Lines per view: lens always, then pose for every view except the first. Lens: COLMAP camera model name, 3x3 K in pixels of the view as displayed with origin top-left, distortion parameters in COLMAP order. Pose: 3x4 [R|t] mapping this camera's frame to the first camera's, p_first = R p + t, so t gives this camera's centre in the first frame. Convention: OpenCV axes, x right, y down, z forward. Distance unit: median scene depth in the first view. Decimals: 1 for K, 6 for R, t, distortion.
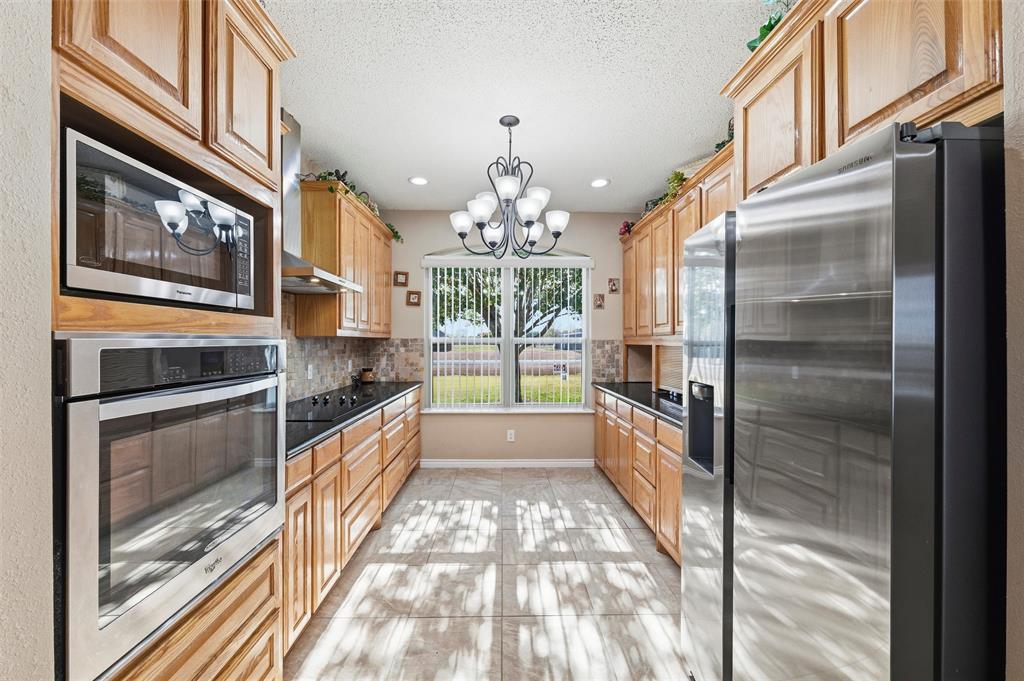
lens RADIAL K [[404.8, 0, 509.6], [0, 404.8, 342.4], [0, 0, 1]] dist [-0.000134, 0.000394]
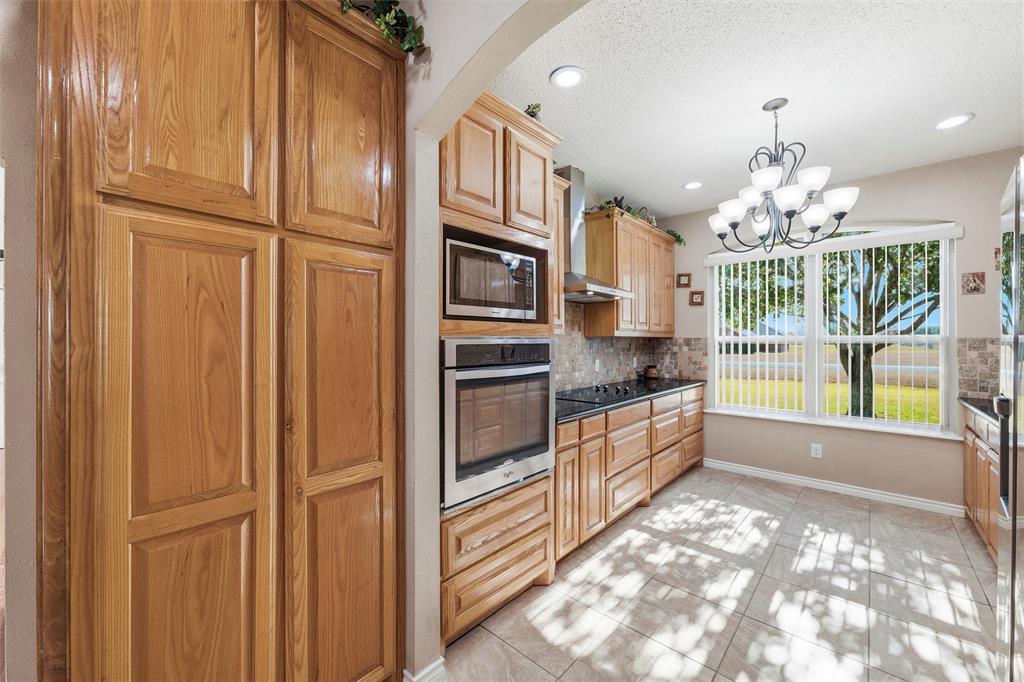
lens RADIAL K [[404.8, 0, 509.6], [0, 404.8, 342.9], [0, 0, 1]] dist [-0.000134, 0.000394]
pose [[0.728636, 0.003075, -0.684894, 0.155138], [-0.000791, 0.999993, 0.003648, 0.000093], [0.684901, -0.002117, 0.728633, -0.080668]]
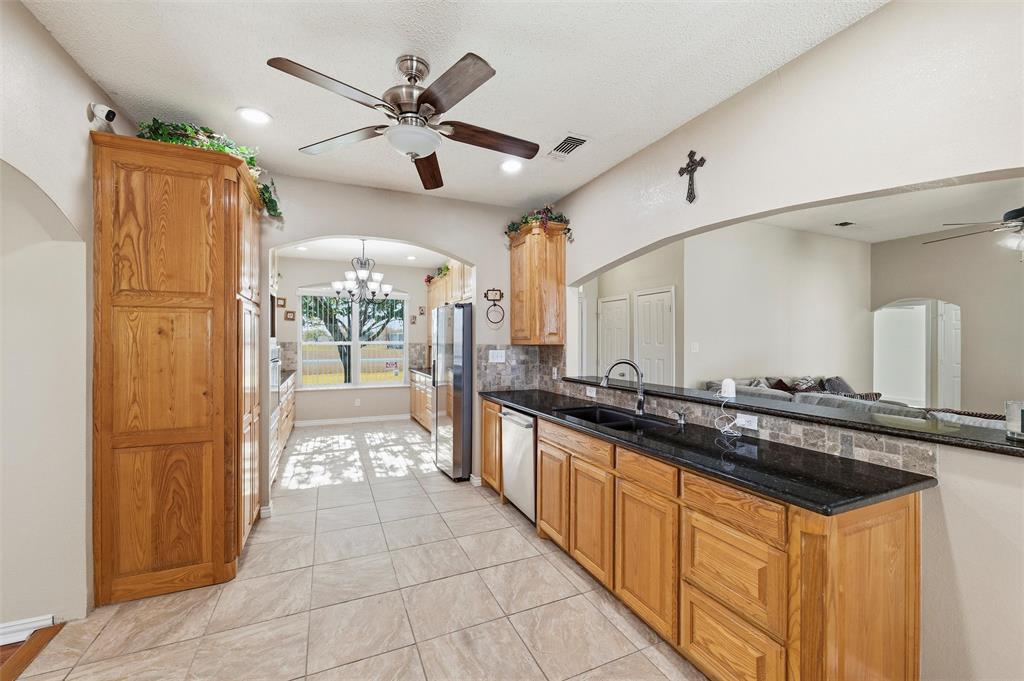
lens RADIAL K [[412.7, 0, 506.9], [0, 412.7, 338.7], [0, 0, 1]] dist [-0.000765, 0.000475]
pose [[0.920244, 0.002737, 0.391336, -0.125273], [-0.000741, 0.999986, -0.005253, -0.019345], [-0.391345, 0.004544, 0.920233, -0.988376]]
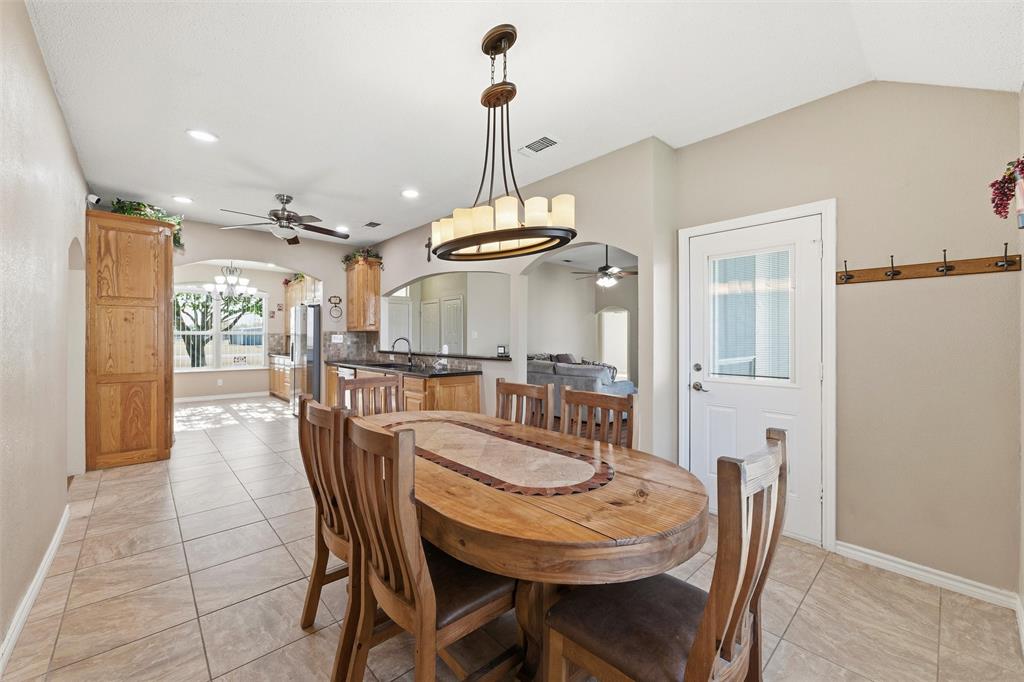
lens RADIAL K [[402.9, 0, 504.3], [0, 402.9, 337.1], [0, 0, 1]] dist [-0.000050, 0.000047]
pose [[0.751316, 0.000445, 0.659943, -0.327178], [-0.000684, 1.000000, 0.000104, 0.017170], [-0.659942, -0.000529, 0.751316, -1.774001]]
